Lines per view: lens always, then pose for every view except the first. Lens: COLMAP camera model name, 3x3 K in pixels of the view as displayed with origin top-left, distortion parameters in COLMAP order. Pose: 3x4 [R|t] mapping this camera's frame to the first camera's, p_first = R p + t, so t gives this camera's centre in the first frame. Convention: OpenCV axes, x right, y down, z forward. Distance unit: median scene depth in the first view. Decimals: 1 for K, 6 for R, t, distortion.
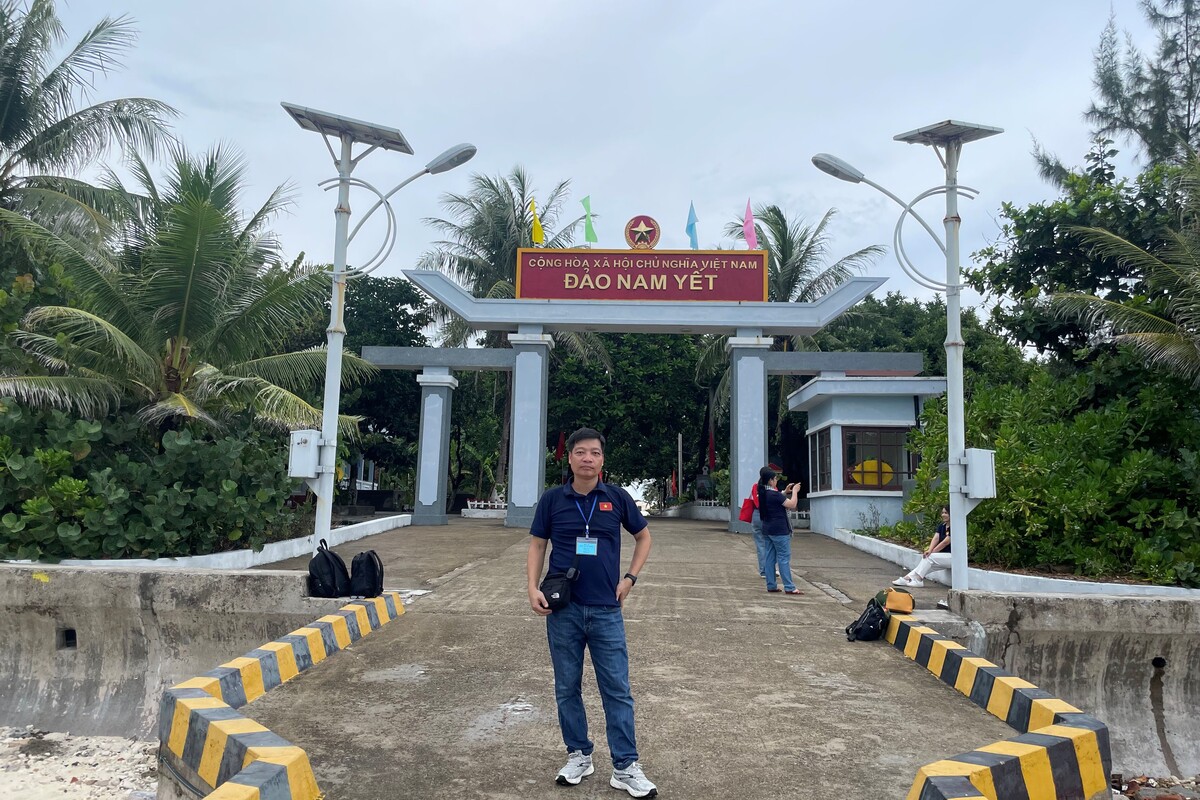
lens RADIAL K [[872.0, 0, 600.0], [0, 872.0, 400.0], [0, 0, 1]] dist [0.009120, 0.000737]
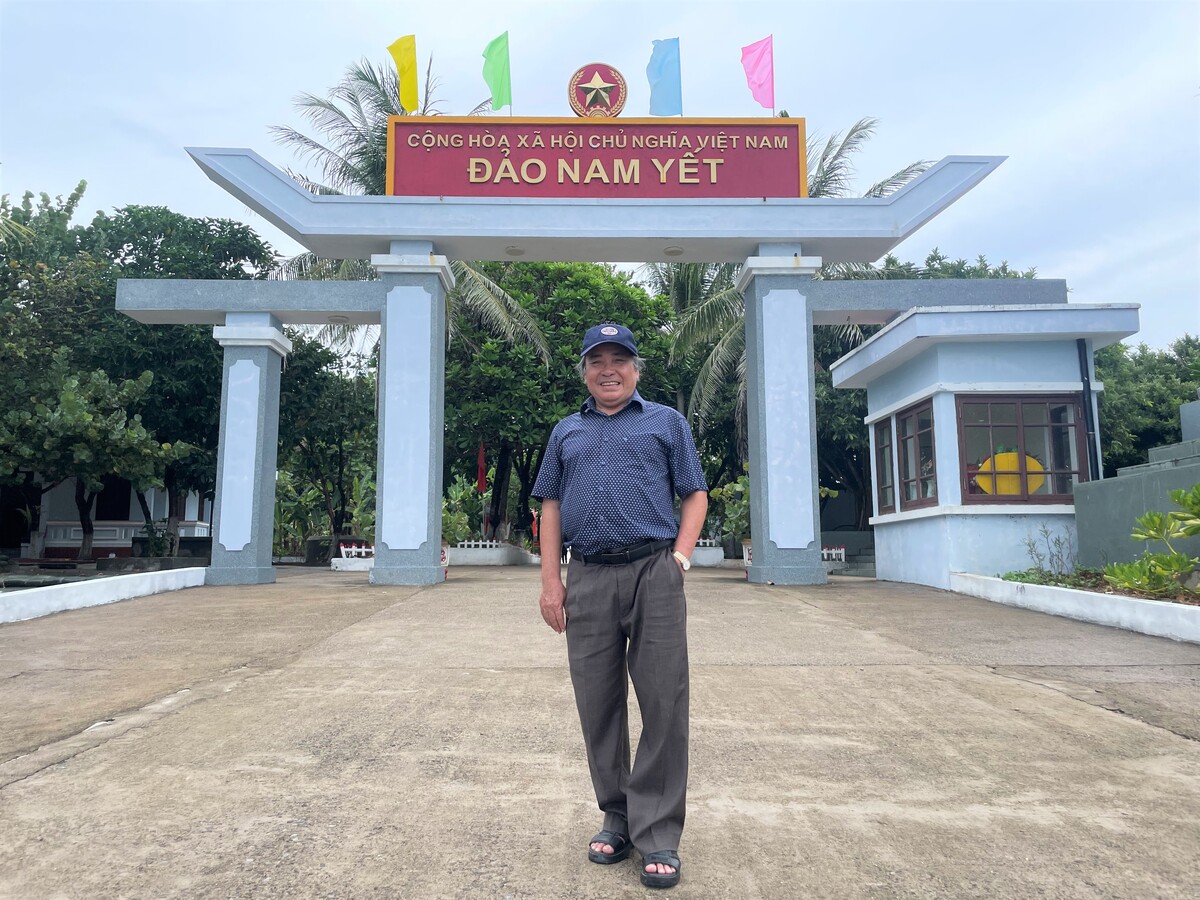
lens RADIAL K [[1033.8, 0, 600.0], [0, 1033.8, 450.0], [0, 0, 1]] dist [-0.011718, -0.002267]
pose [[0.997763, -0.018029, 0.064371, -0.000143], [0.016637, 0.999617, 0.022098, 0.040663], [-0.064745, -0.020977, 0.997681, 0.289628]]
